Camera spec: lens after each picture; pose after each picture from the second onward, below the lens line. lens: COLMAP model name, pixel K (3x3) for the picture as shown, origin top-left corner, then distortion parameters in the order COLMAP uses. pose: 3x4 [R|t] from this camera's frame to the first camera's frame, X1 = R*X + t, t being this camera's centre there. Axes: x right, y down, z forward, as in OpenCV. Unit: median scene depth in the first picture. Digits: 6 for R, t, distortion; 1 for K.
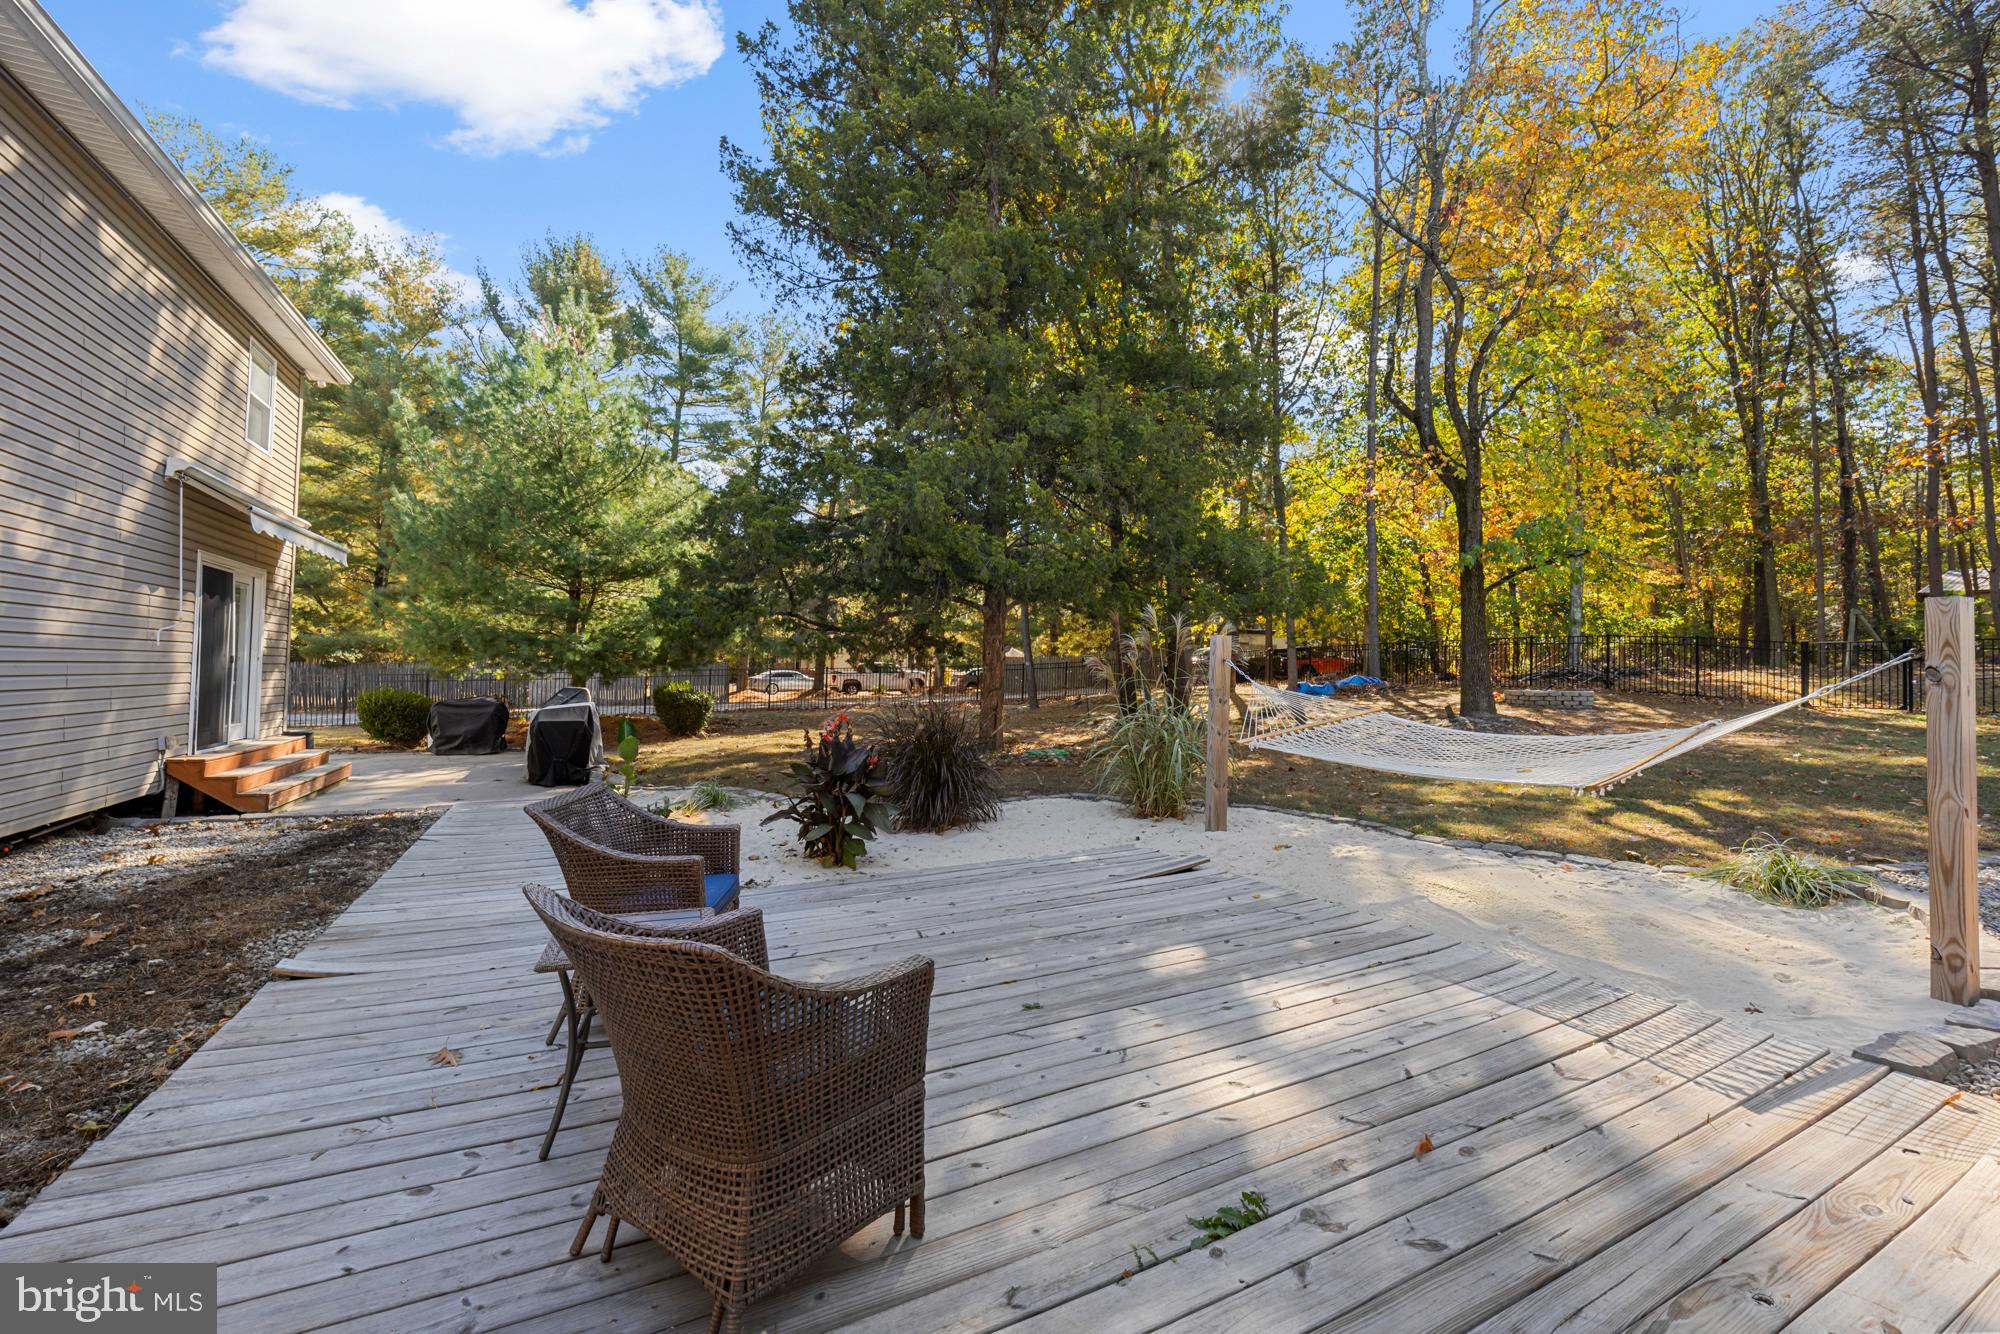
lens RADIAL K [[801.6, 0, 1000.0], [0, 801.6, 667.0], [0, 0, 1]] dist [-0.000746, -0.000110]
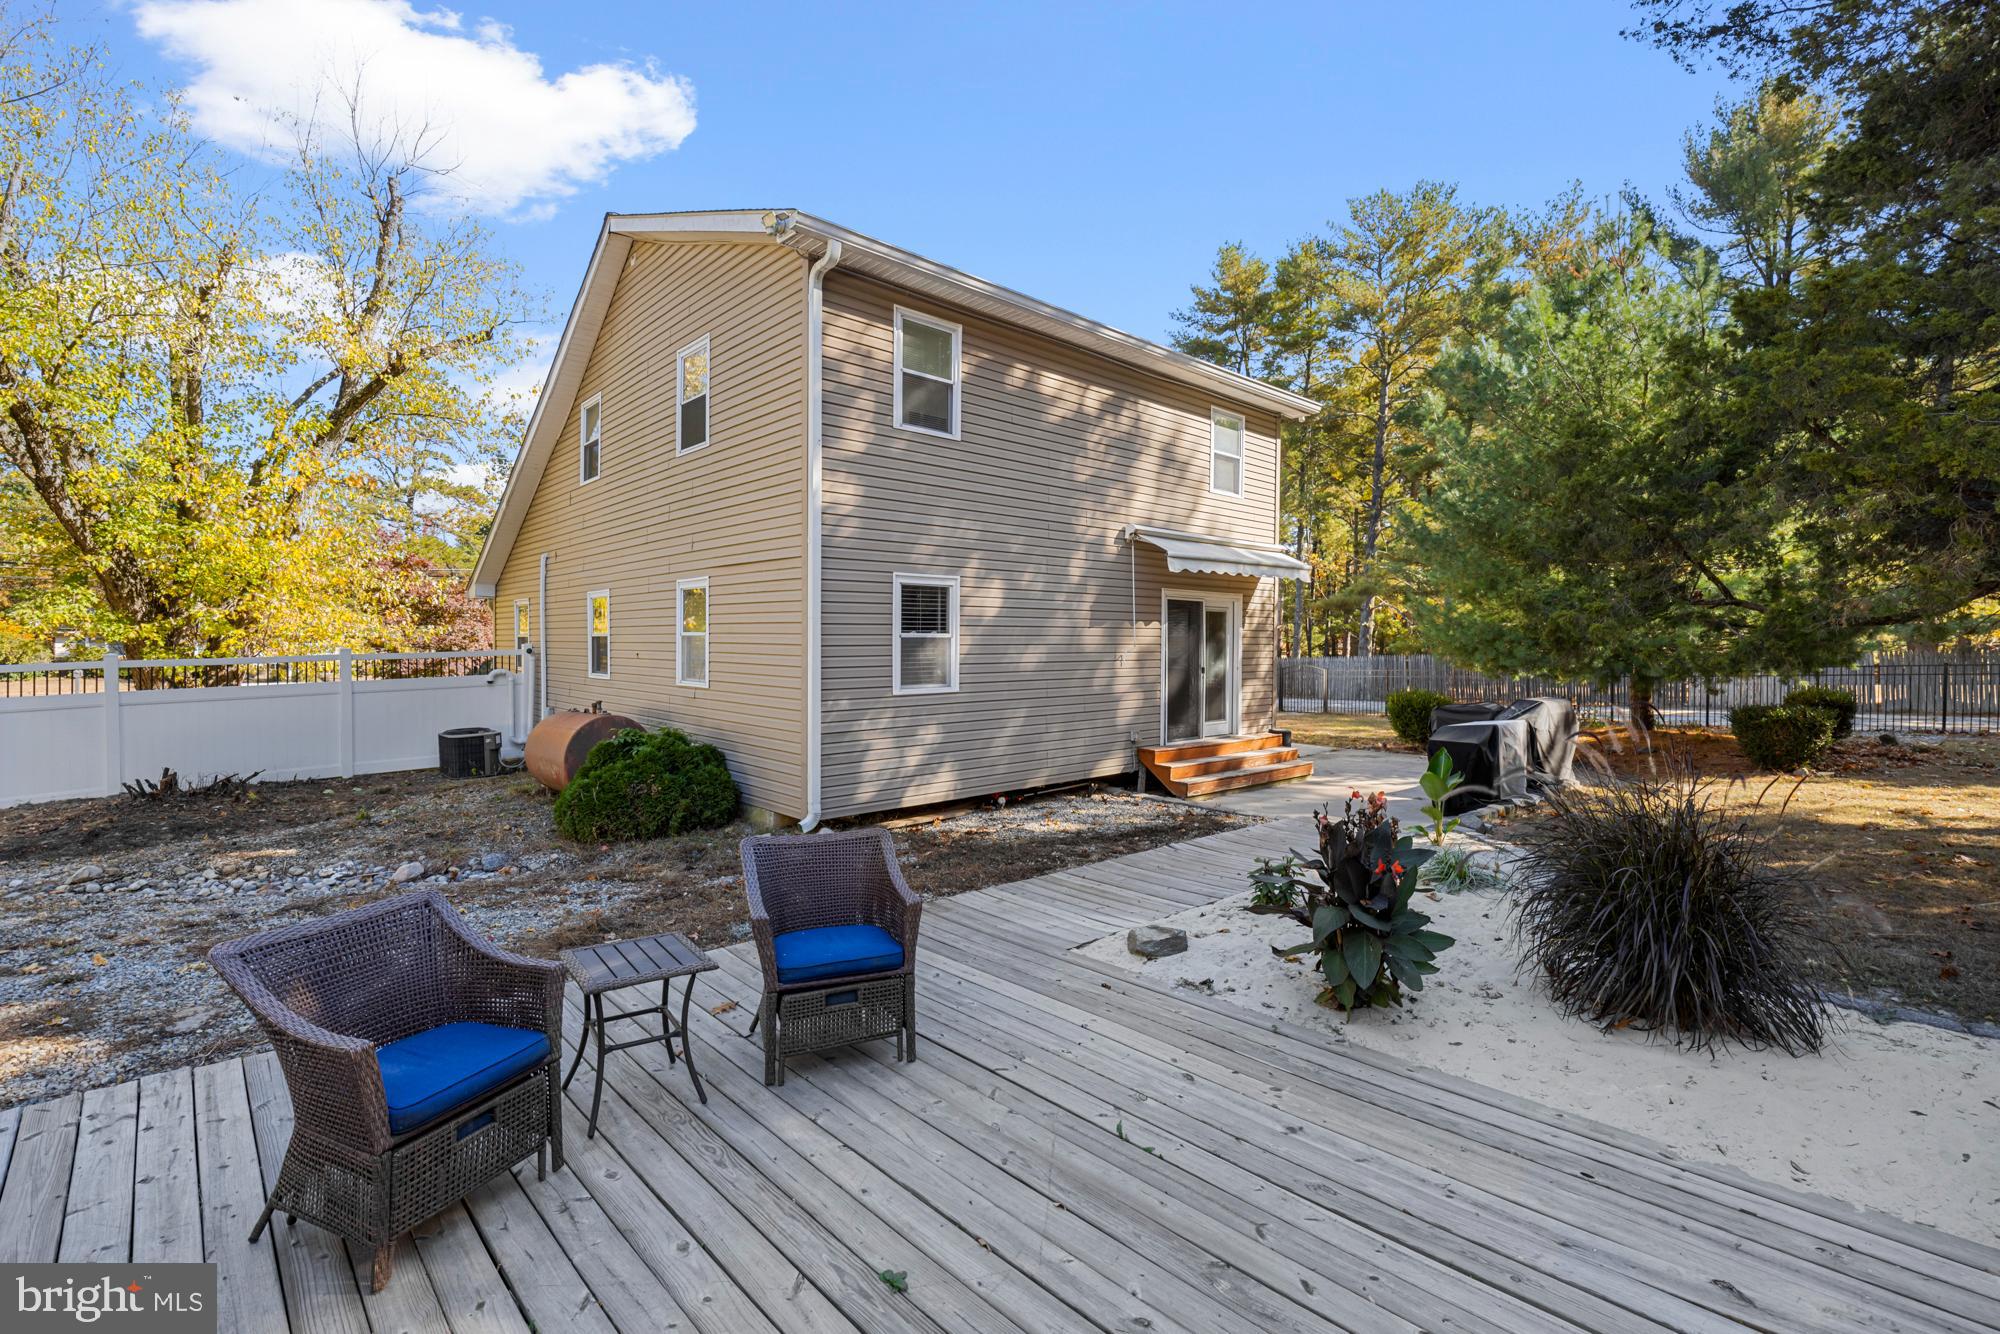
lens RADIAL K [[884.1, 0, 1000.0], [0, 884.1, 667.0], [0, 0, 1]] dist [0.001083, 0.000104]
pose [[0.279621, 0.008362, -0.960074, 0.280170], [0.011027, 0.999868, 0.011920, -0.036215], [0.960047, -0.013920, 0.279492, 0.321512]]
